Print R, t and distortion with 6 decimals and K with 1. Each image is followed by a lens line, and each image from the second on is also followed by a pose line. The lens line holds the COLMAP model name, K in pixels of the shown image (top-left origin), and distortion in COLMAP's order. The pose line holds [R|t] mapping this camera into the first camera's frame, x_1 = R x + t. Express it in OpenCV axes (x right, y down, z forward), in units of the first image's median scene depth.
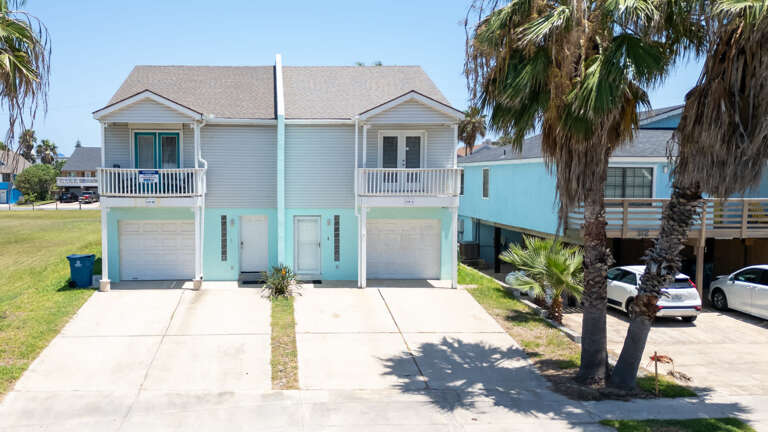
lens RADIAL K [[684.7, 0, 286.7], [0, 684.7, 216.5], [0, 0, 1]] dist [0.103259, -0.148223]
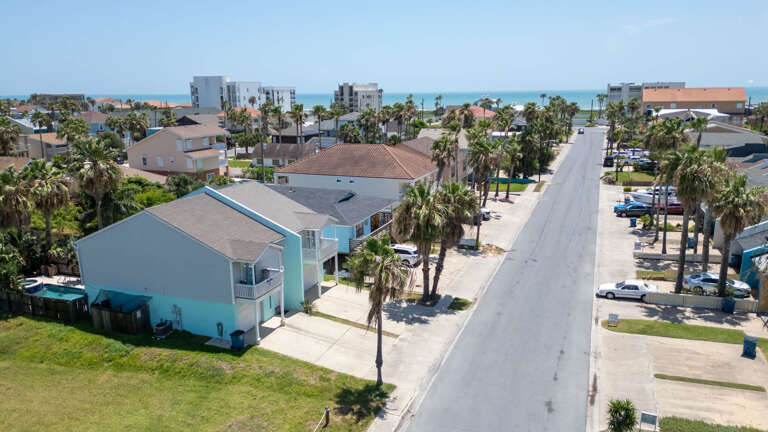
lens RADIAL K [[538.2, 0, 386.4], [0, 538.2, 215.5], [0, 0, 1]] dist [0.076354, -0.078394]
pose [[0.378903, -0.209453, 0.901422, -1.462551], [0.066193, 0.977690, 0.199351, -0.543582], [-0.923066, -0.015867, 0.384314, 0.061437]]
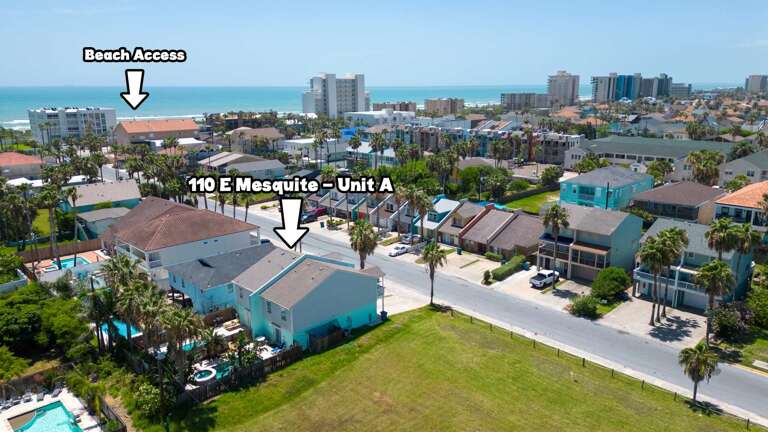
lens RADIAL K [[540.2, 0, 386.3], [0, 540.2, 213.0], [0, 0, 1]] dist [0.064351, -0.062436]
pose [[-0.680350, -0.166706, 0.713676, -2.473308], [0.055372, 0.959311, 0.276870, -1.370318], [-0.730793, 0.227886, -0.643436, 2.922804]]
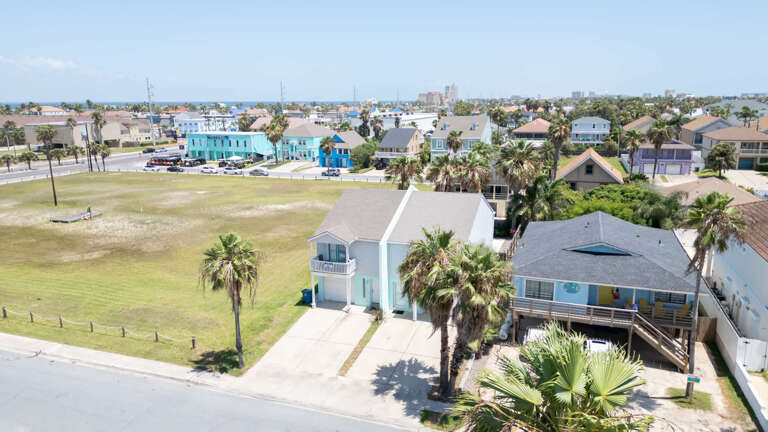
lens RADIAL K [[538.2, 0, 386.4], [0, 538.2, 215.5], [0, 0, 1]] dist [0.076354, -0.078394]
pose [[0.933757, 0.067536, -0.351478, 0.629162], [-0.013249, 0.987885, 0.154624, -0.516740], [0.357663, -0.139725, 0.923339, -0.631092]]
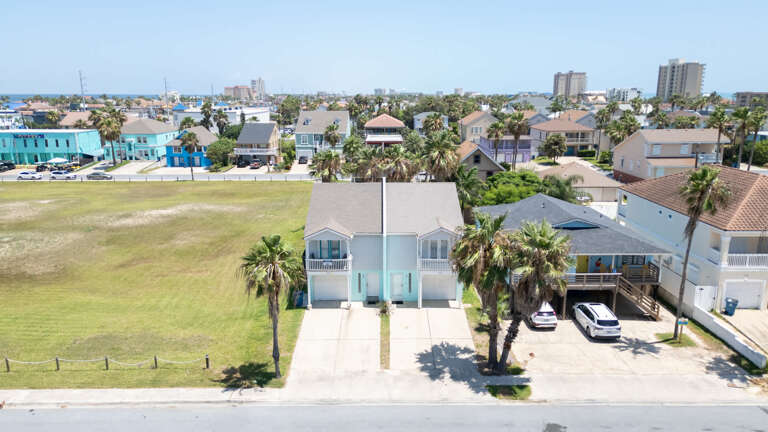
lens RADIAL K [[549.5, 0, 386.2], [0, 549.5, 216.4], [0, 0, 1]] dist [0.076964, -0.080135]
pose [[0.999852, 0.002546, -0.016989, 0.027775], [0.000169, 0.987450, 0.157933, -0.499607], [0.017178, -0.157913, 0.987304, -0.791857]]
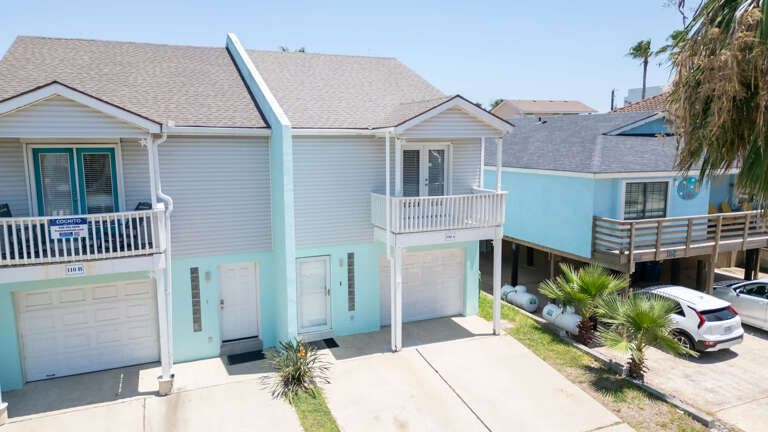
lens RADIAL K [[538.2, 0, 386.4], [0, 538.2, 215.5], [0, 0, 1]] dist [0.076354, -0.078394]
pose [[0.928706, -0.056833, 0.366436, -0.117004], [0.027265, 0.995976, 0.085372, -0.101186], [-0.369813, -0.069295, 0.926518, 0.454272]]
